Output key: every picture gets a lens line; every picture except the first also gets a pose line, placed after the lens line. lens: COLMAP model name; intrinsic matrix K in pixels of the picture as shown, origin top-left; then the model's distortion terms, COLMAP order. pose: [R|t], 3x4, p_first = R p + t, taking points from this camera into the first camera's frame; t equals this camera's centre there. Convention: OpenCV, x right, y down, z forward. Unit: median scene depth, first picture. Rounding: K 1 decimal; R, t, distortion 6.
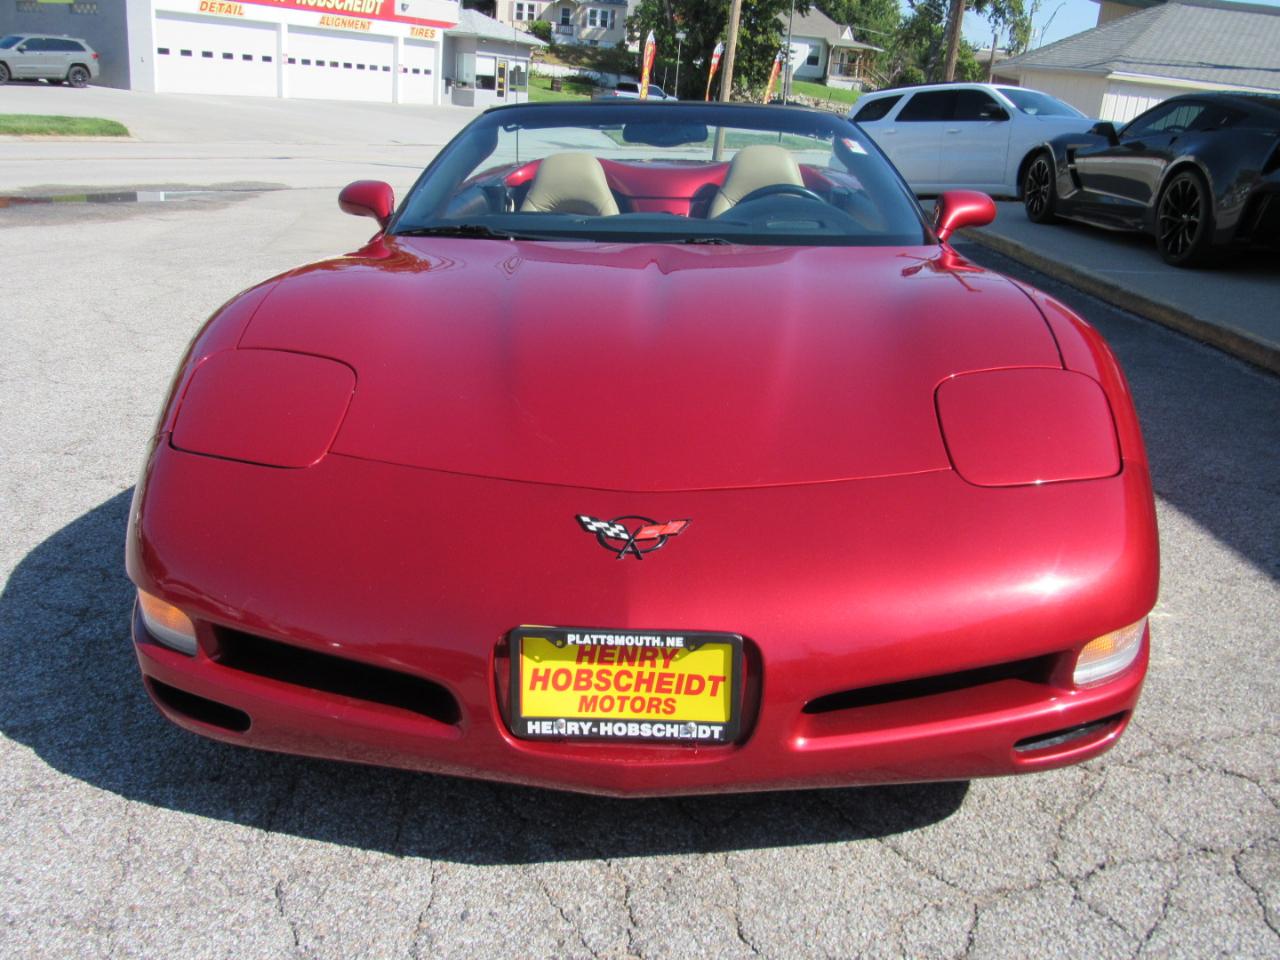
lens RADIAL K [[1099.8, 0, 670.3], [0, 1099.8, 380.8], [0, 0, 1]] dist [-0.045248, 0.017563]
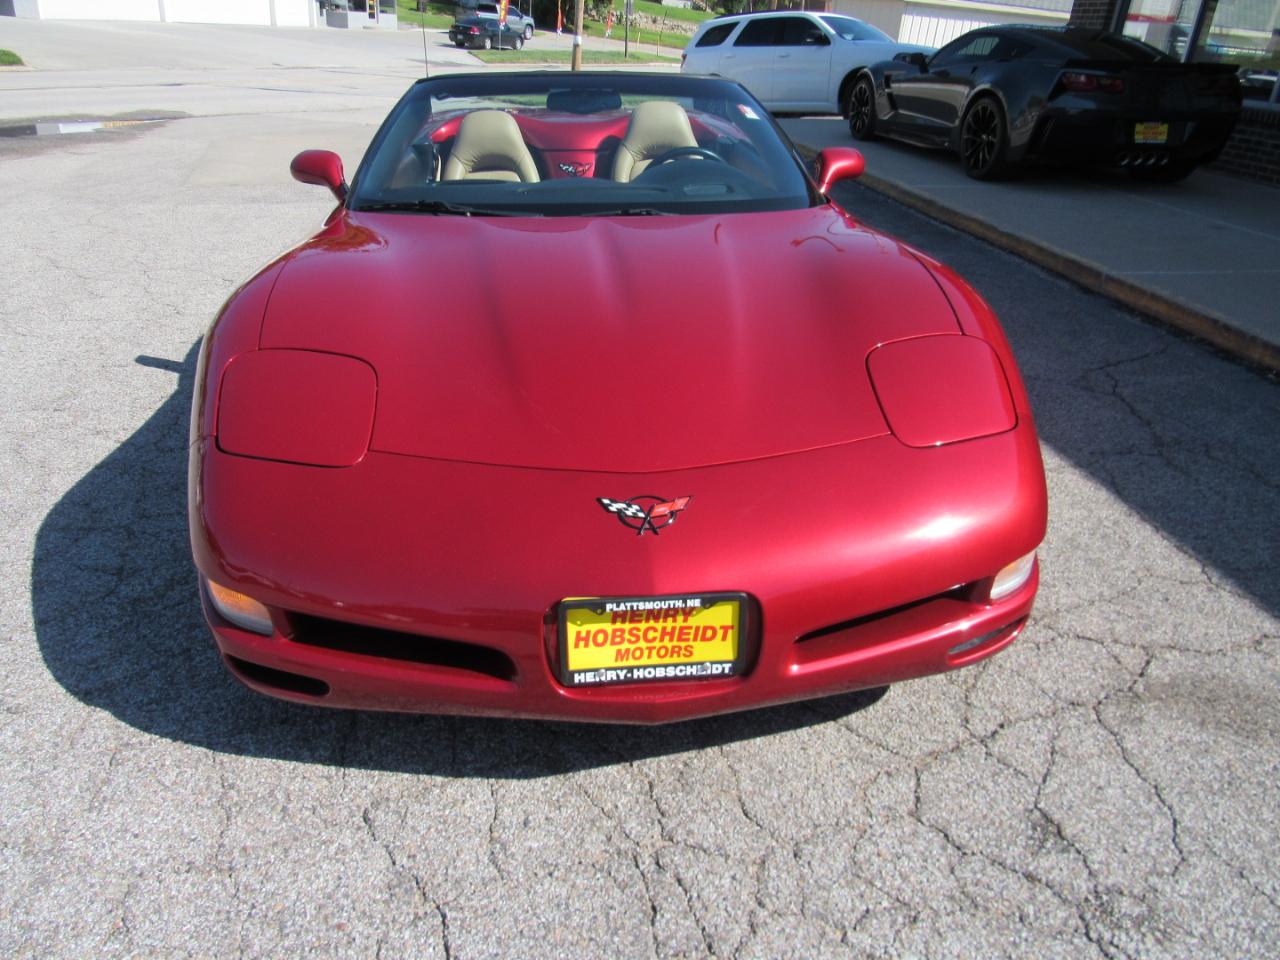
lens RADIAL K [[916.8, 0, 654.9], [0, 916.8, 412.7], [0, 0, 1]] dist [-0.015692, 0.000221]
pose [[0.991746, -0.056270, 0.115210, -0.122101], [0.037734, 0.986851, 0.157169, -0.113458], [-0.122538, -0.151524, 0.980829, 0.027915]]
